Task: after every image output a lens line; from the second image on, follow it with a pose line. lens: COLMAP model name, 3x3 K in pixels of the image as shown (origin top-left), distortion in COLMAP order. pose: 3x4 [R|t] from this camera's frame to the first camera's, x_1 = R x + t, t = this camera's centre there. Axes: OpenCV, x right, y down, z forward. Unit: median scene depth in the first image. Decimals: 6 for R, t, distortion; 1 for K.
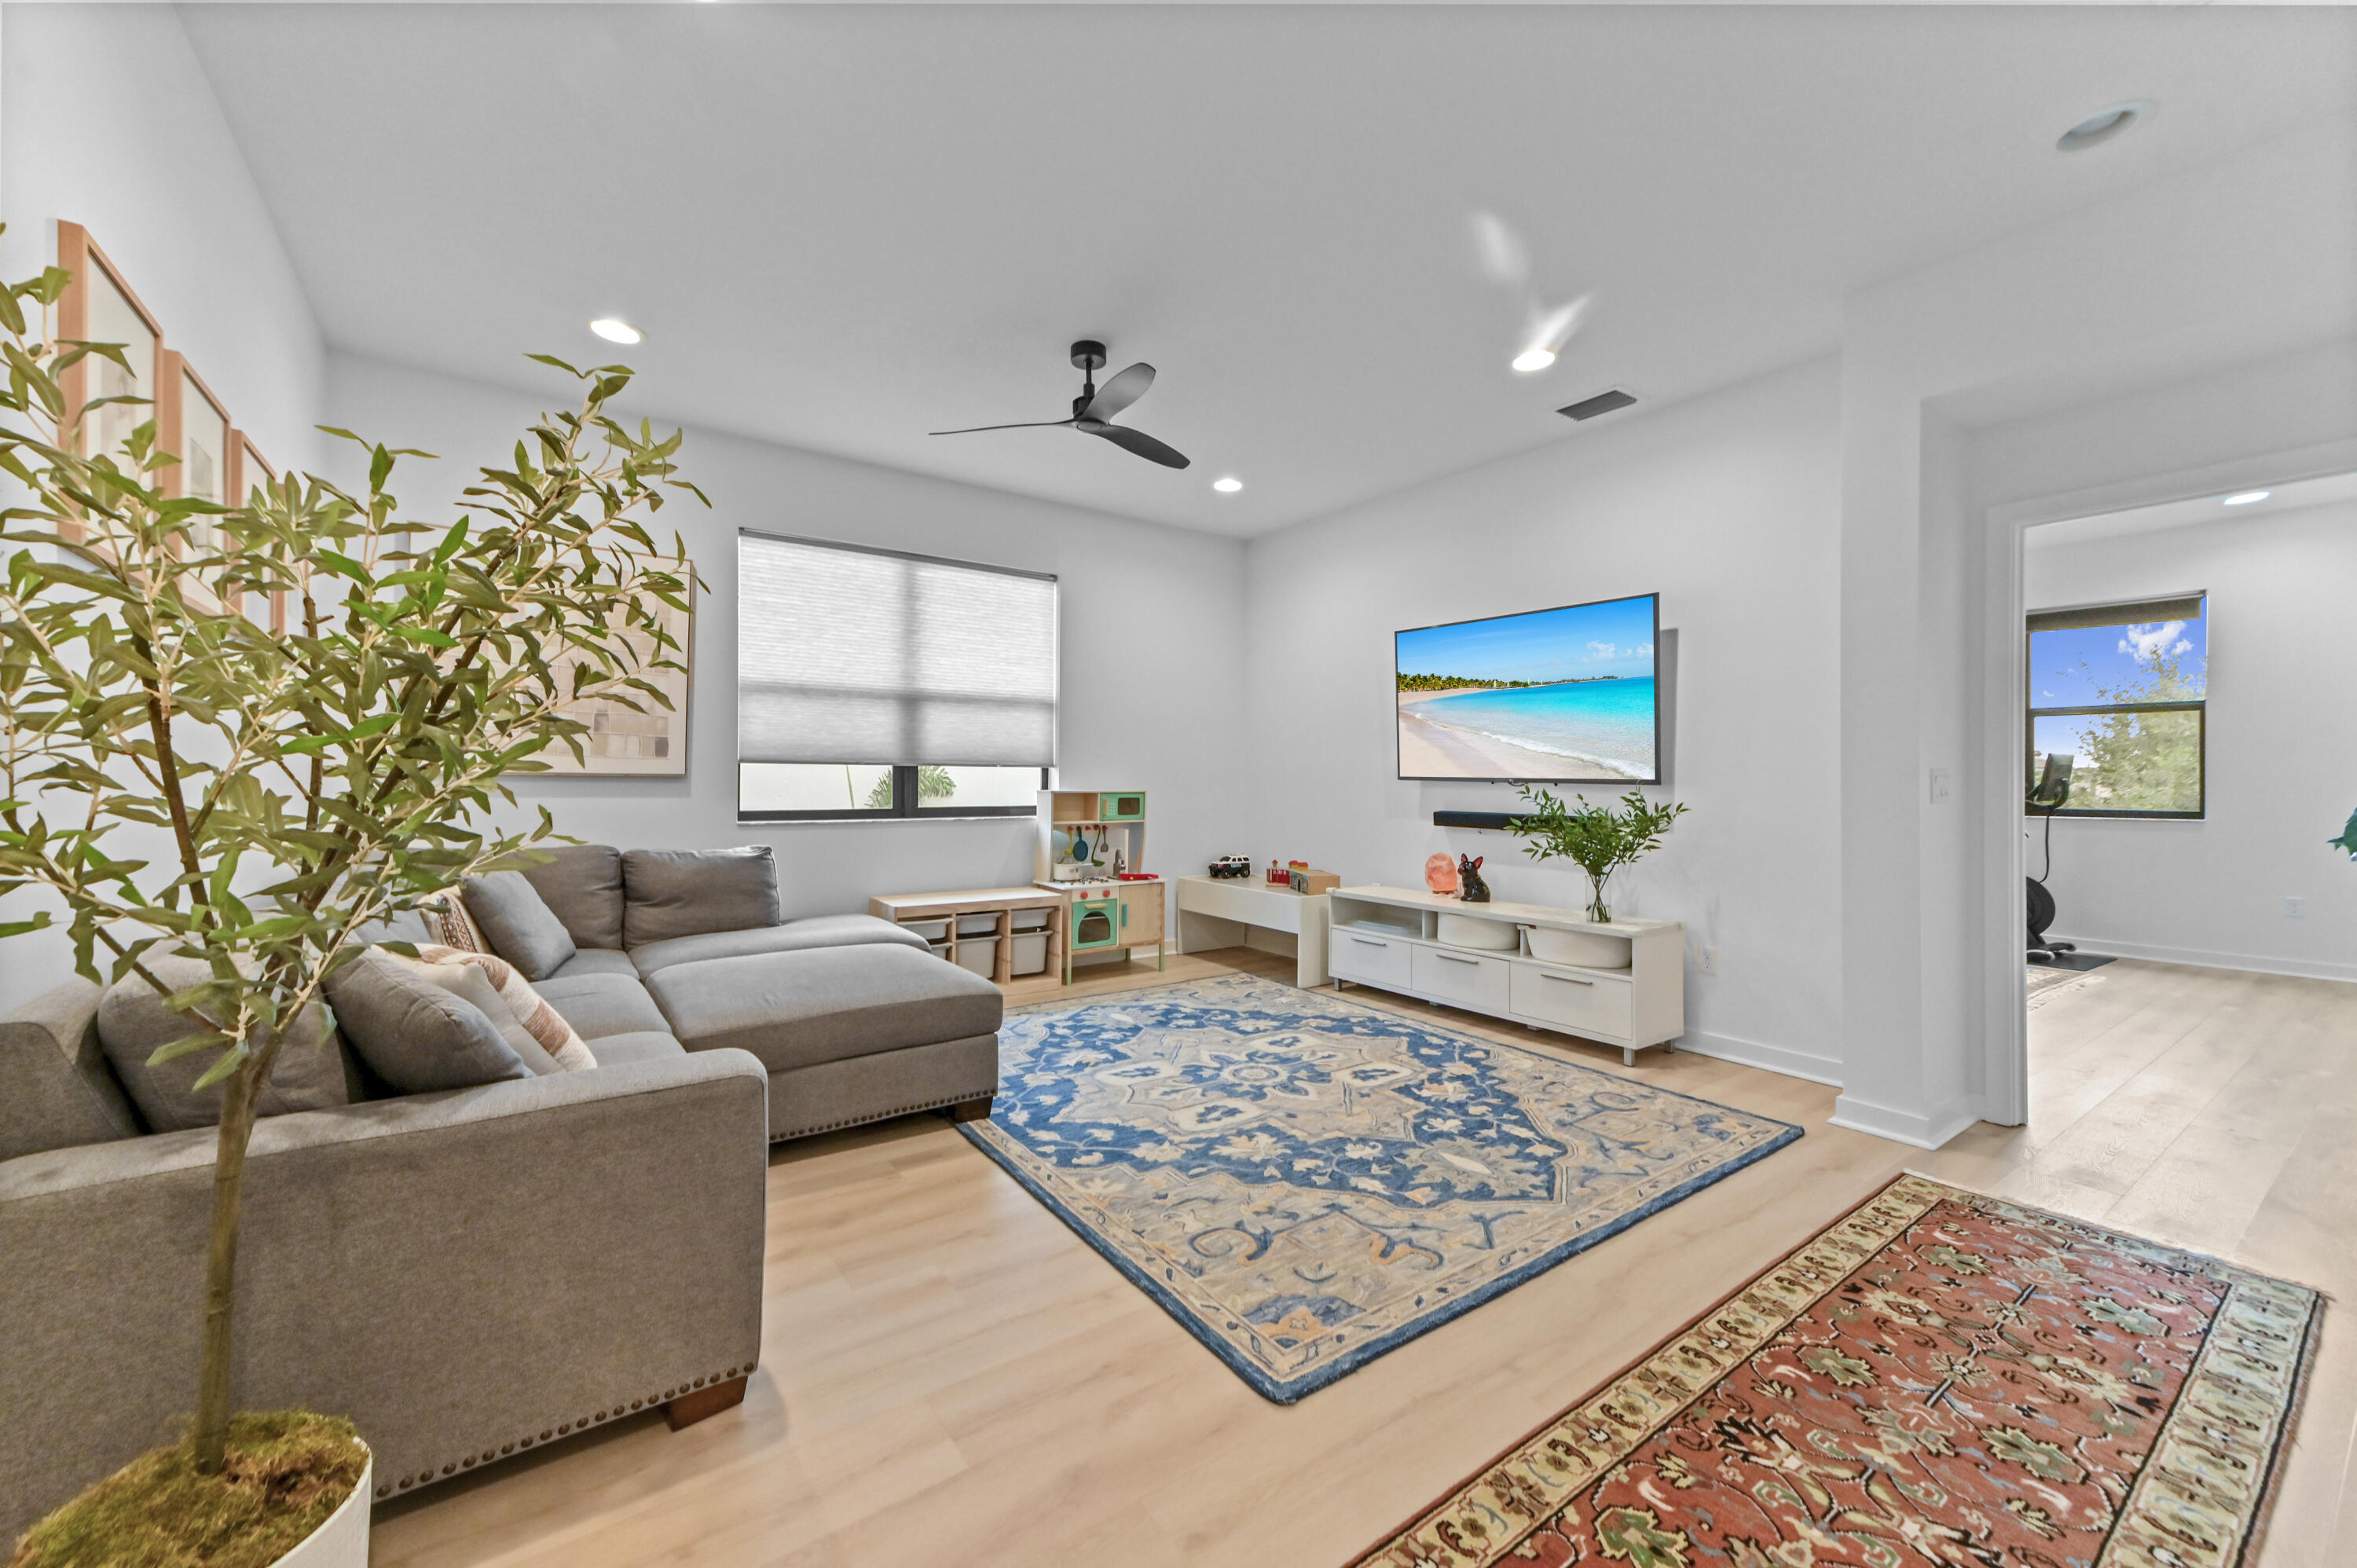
lens RADIAL K [[914.6, 0, 1178.6], [0, 914.6, 770.5], [0, 0, 1]] dist [0.011205, -0.000281]
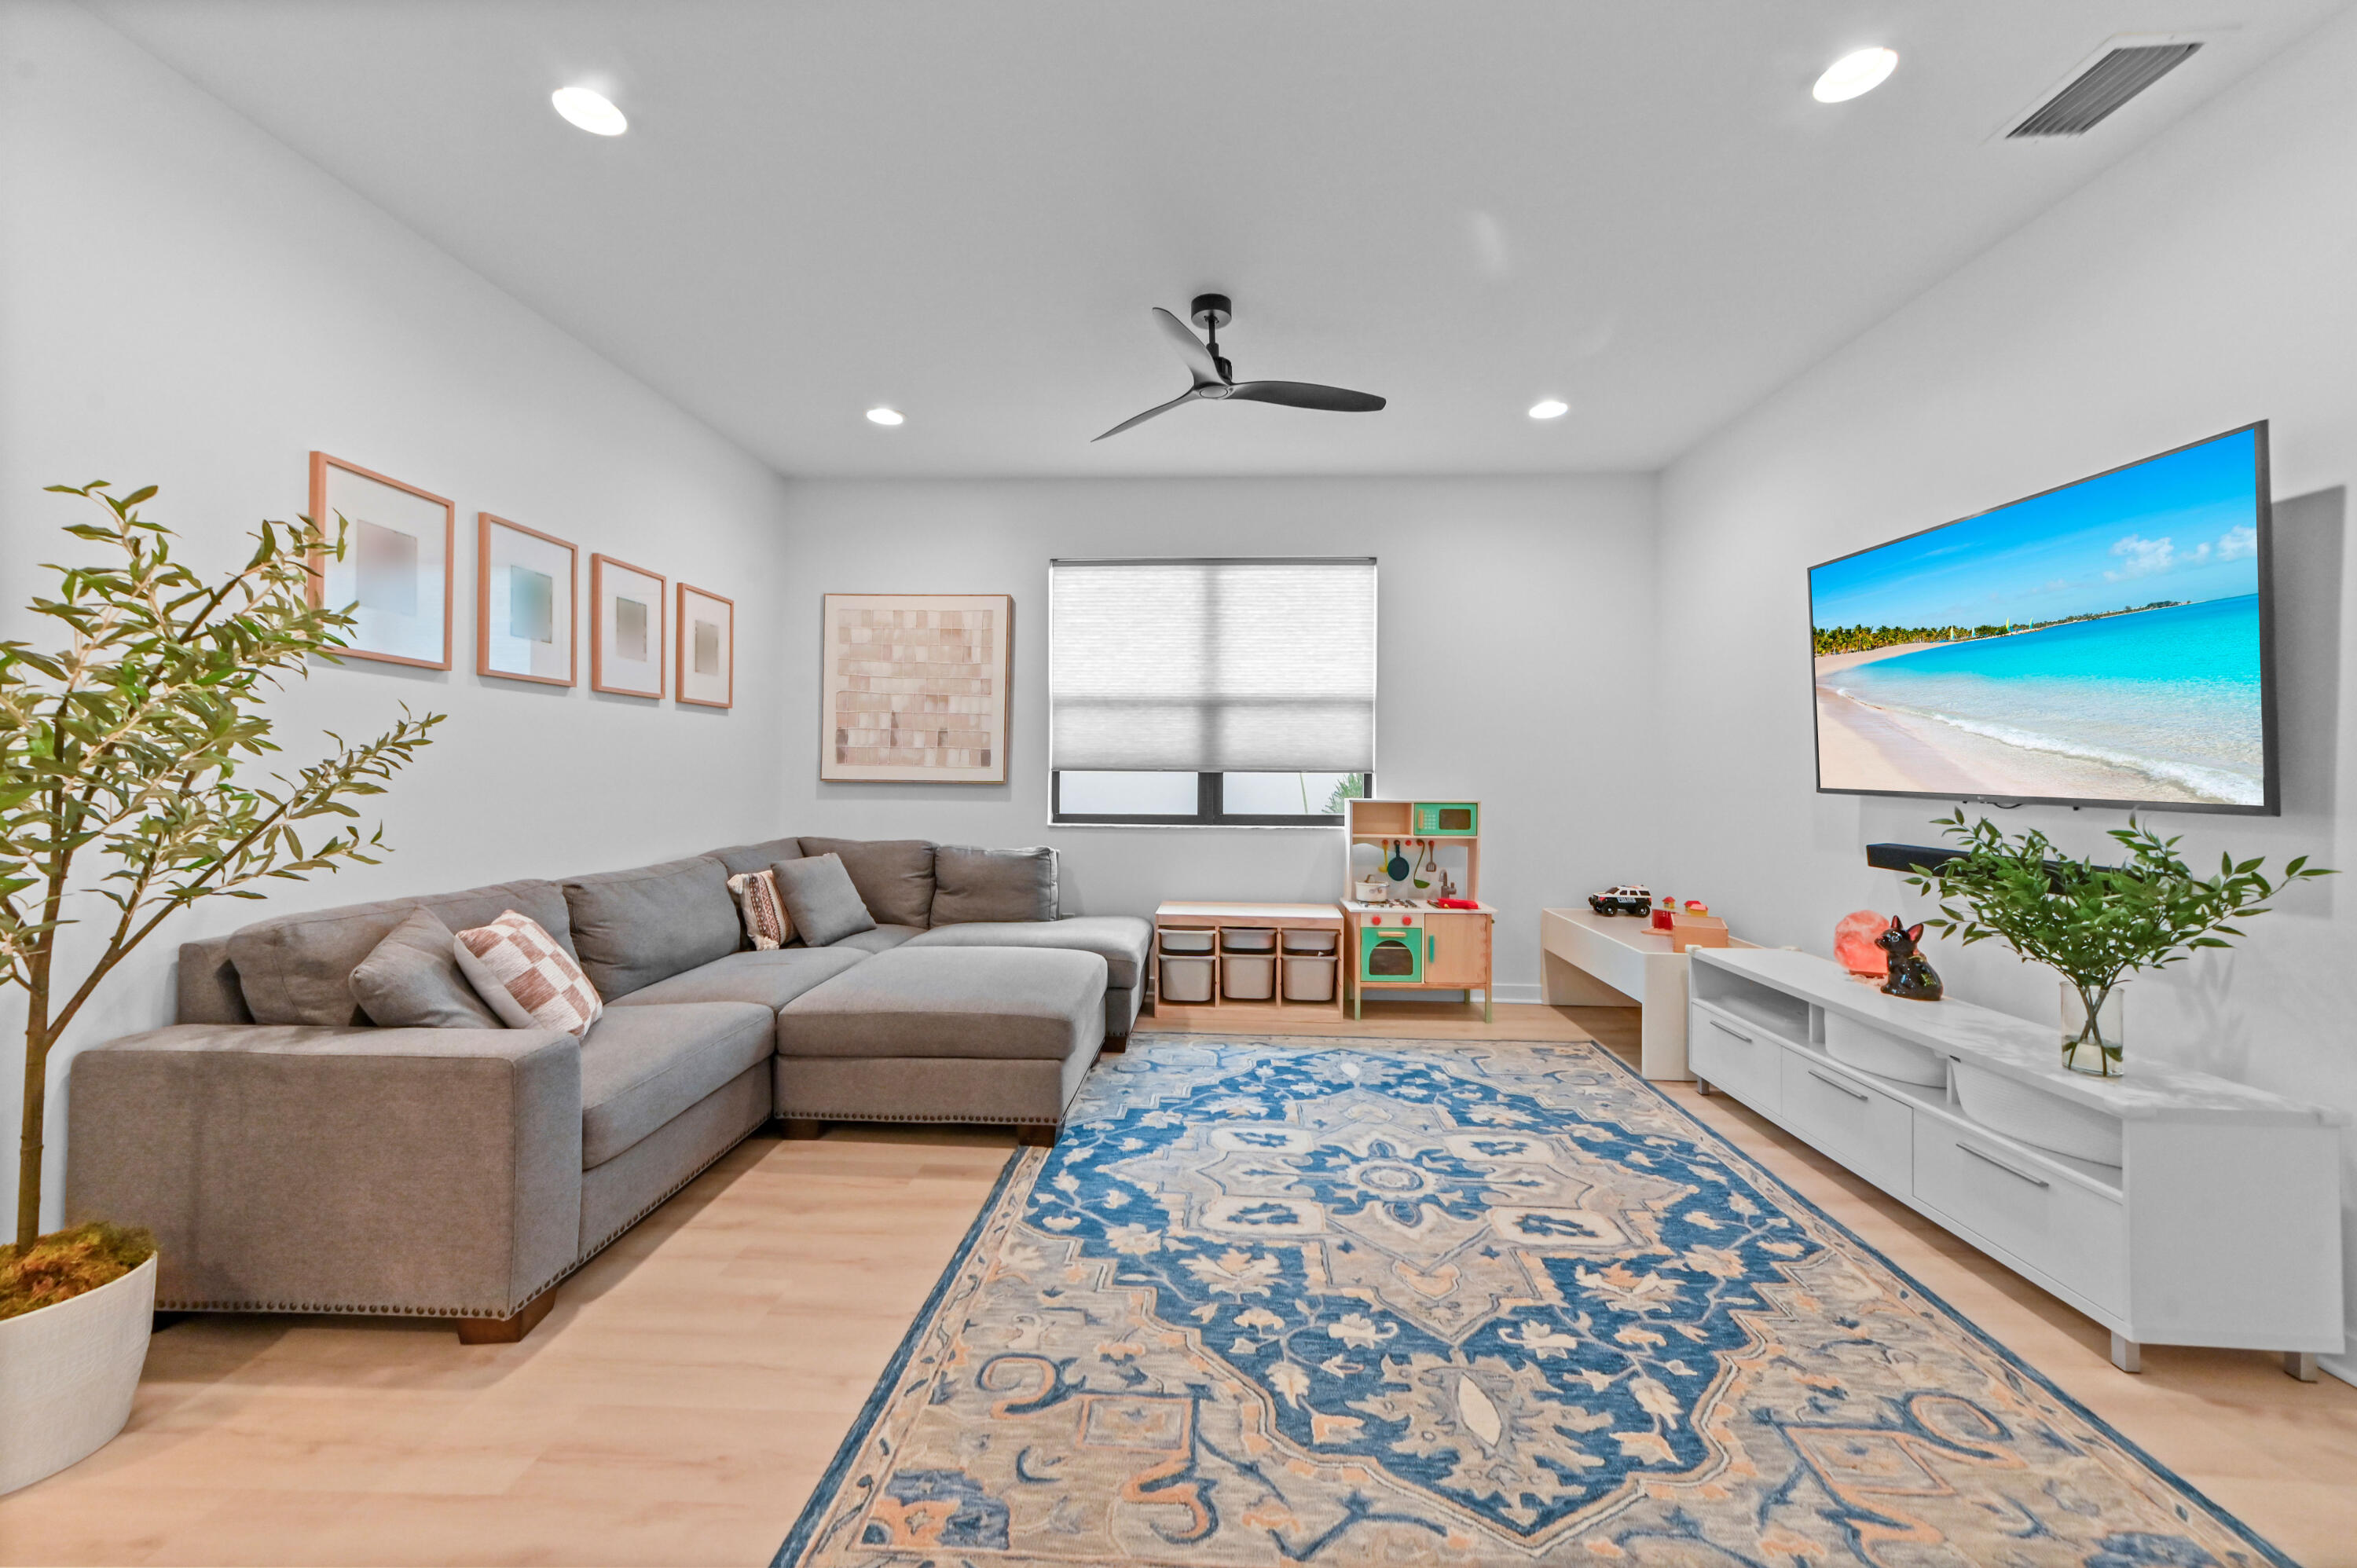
lens RADIAL K [[914.6, 0, 1178.6], [0, 914.6, 770.5], [0, 0, 1]] dist [0.011205, -0.000281]
pose [[0.784123, -0.001947, -0.620602, 0.384258], [0.003720, 0.999992, 0.001563, -0.011440], [0.620594, -0.003534, 0.784124, 0.263197]]
